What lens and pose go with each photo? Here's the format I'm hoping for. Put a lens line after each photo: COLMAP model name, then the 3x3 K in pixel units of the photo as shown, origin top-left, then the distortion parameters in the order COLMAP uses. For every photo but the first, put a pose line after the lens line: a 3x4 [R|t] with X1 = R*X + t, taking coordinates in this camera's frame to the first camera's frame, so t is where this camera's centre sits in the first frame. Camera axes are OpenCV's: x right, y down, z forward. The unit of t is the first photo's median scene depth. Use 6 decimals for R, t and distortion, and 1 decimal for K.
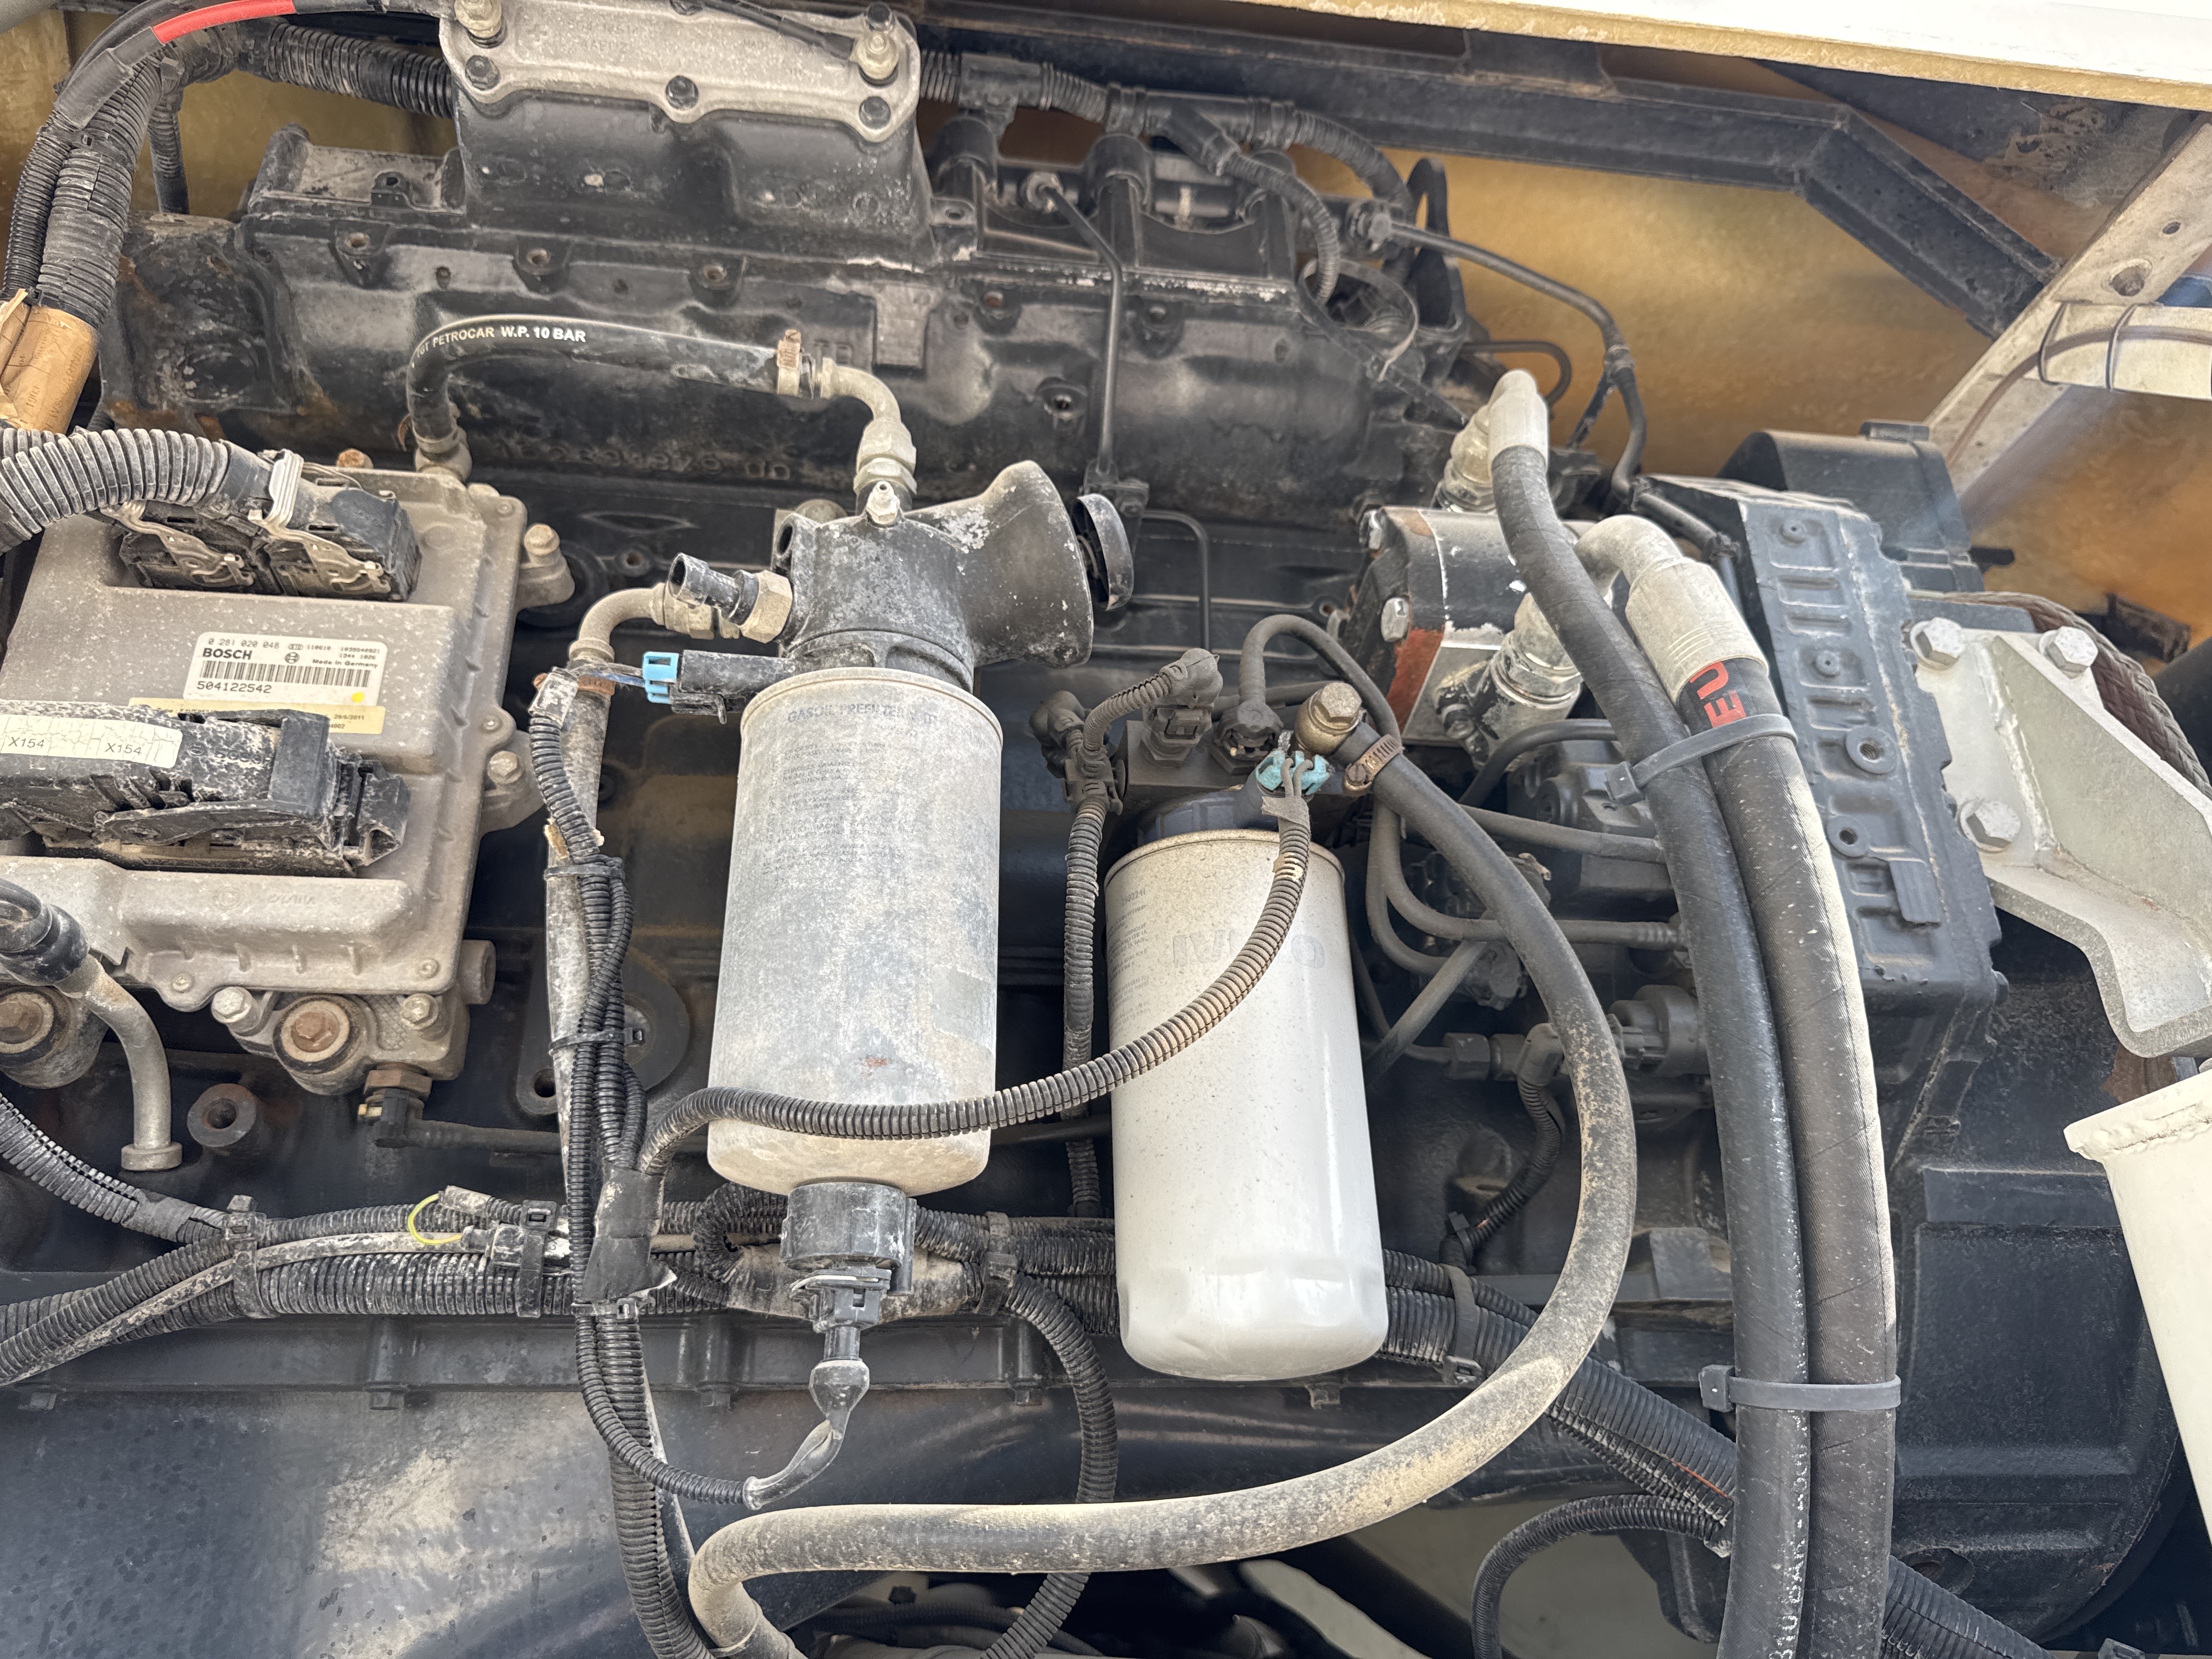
lens RADIAL K [[1606.6, 0, 1105.7], [0, 1606.6, 848.3], [0, 0, 1]] dist [0.046794, -0.115672]
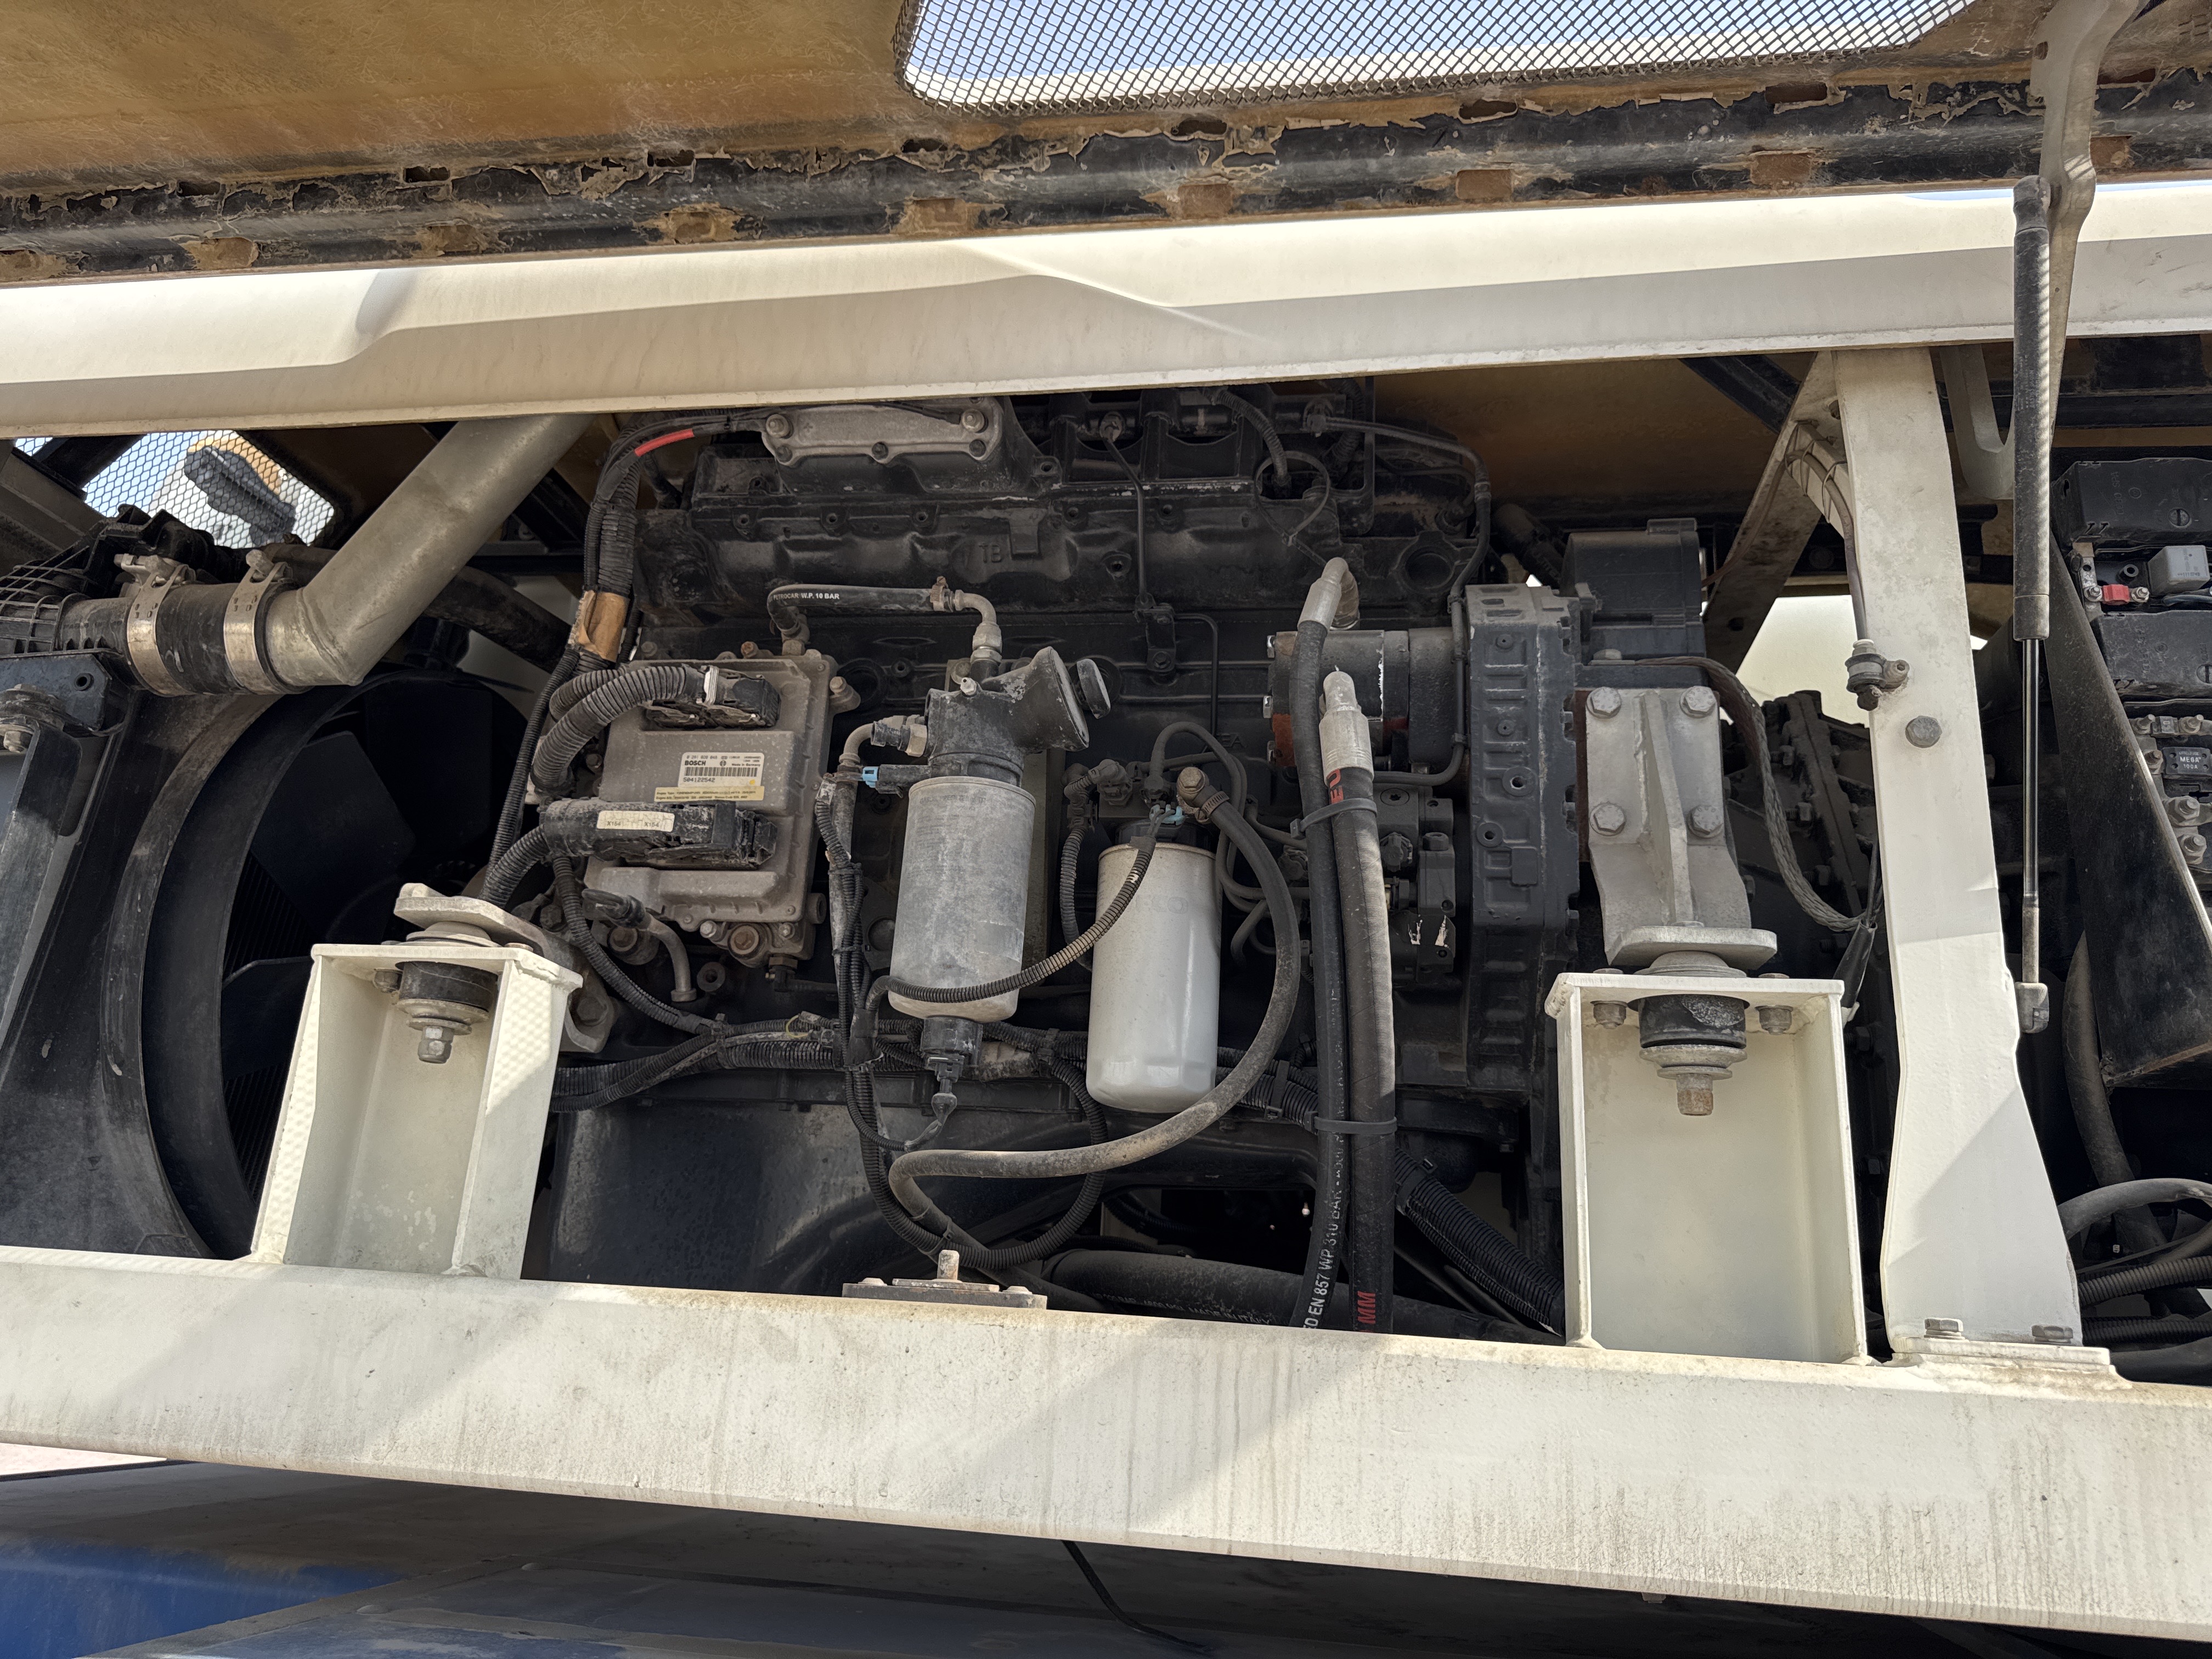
lens RADIAL K [[1568.3, 0, 1104.9], [0, 1568.3, 855.9], [0, 0, 1]] dist [0.066813, -0.025821]
pose [[0.947853, -0.010817, -0.318525, 0.640657], [0.054713, 0.990110, 0.129188, -0.244016], [0.313977, -0.139878, 0.939070, -0.815146]]
